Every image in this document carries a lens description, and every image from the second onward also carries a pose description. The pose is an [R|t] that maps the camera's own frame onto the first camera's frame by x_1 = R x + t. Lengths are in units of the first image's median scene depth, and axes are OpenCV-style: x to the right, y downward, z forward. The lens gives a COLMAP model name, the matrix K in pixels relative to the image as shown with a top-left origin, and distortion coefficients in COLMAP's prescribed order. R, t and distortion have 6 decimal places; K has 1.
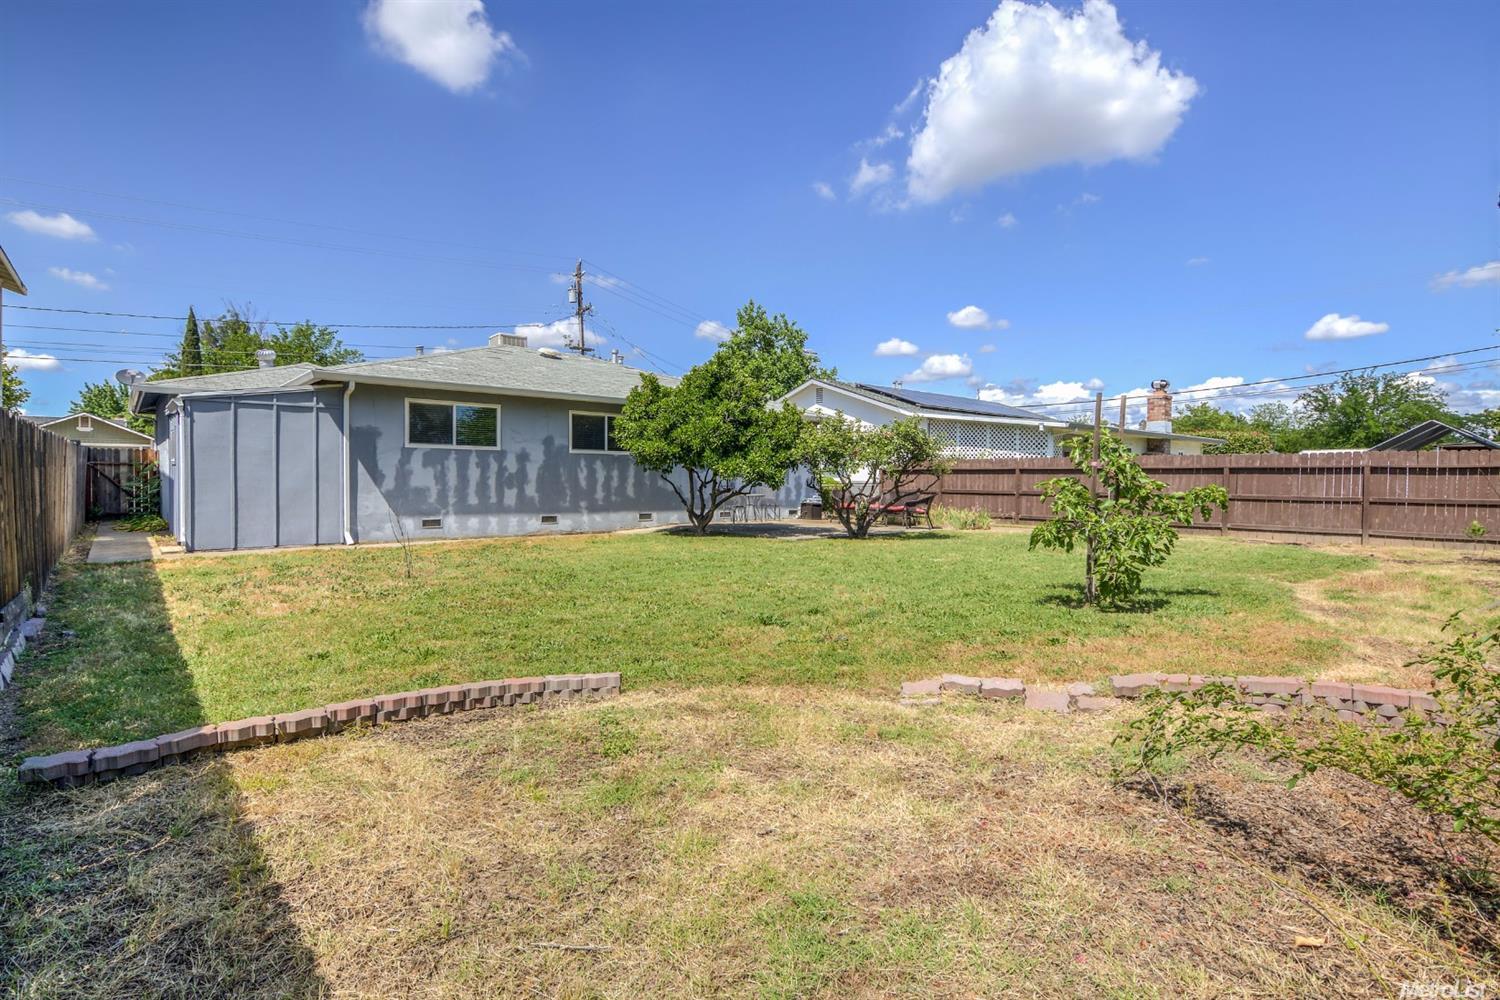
lens RADIAL K [[718.8, 0, 750.0], [0, 718.8, 500.0], [0, 0, 1]] dist [-0.022184, -0.000322]
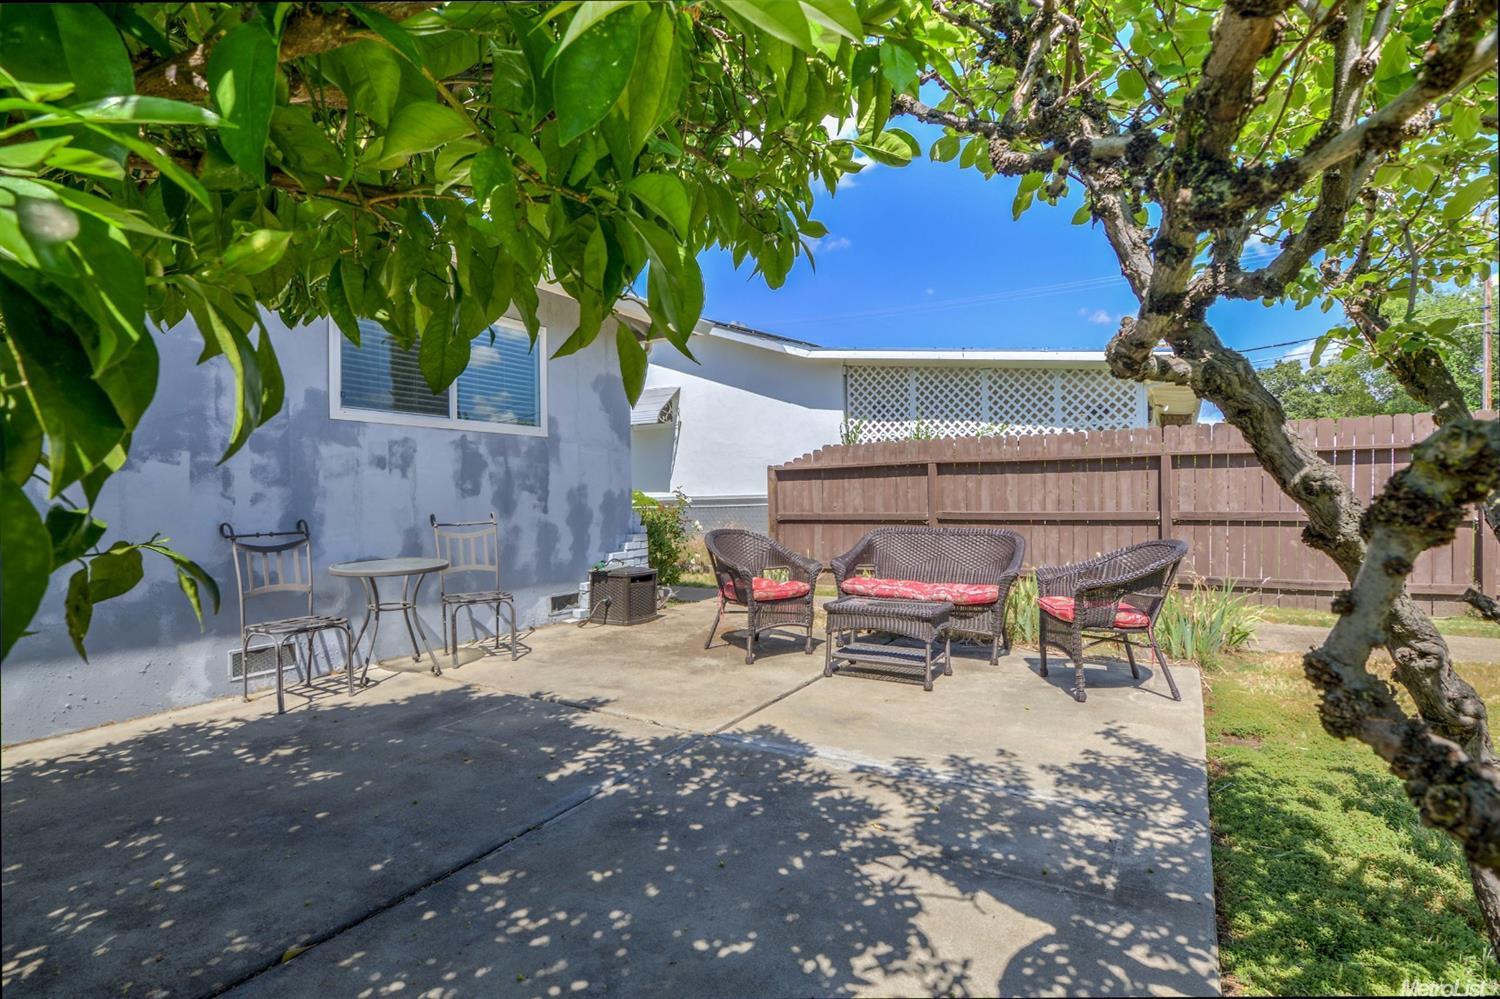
lens RADIAL K [[718.8, 0, 750.0], [0, 718.8, 499.5], [0, 0, 1]] dist [-0.022184, -0.000322]
pose [[0.951263, -0.024351, 0.307418, 0.049304], [0.029613, 0.999484, -0.012461, -0.024697], [-0.306956, 0.020957, 0.951493, 0.800284]]
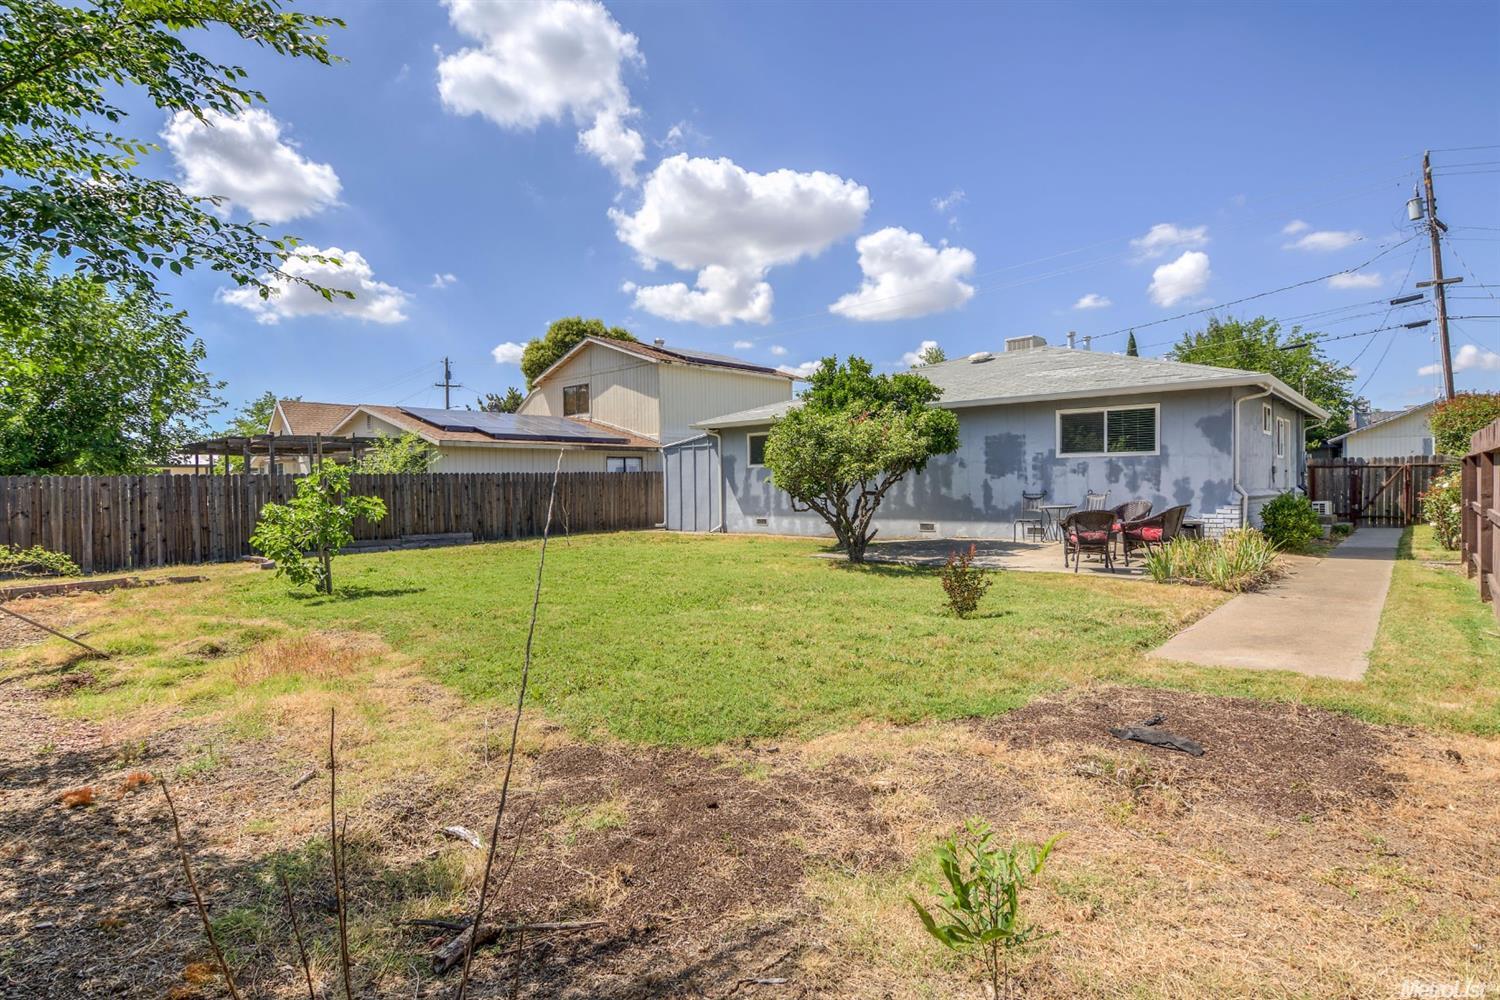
lens RADIAL K [[718.8, 0, 750.0], [0, 718.8, 500.0], [0, 0, 1]] dist [-0.022184, -0.000322]
pose [[0.111438, 0.003671, -0.993765, 0.746539], [-0.020762, 0.999784, 0.001365, -0.008585], [0.993554, 0.020480, 0.111491, 0.663897]]
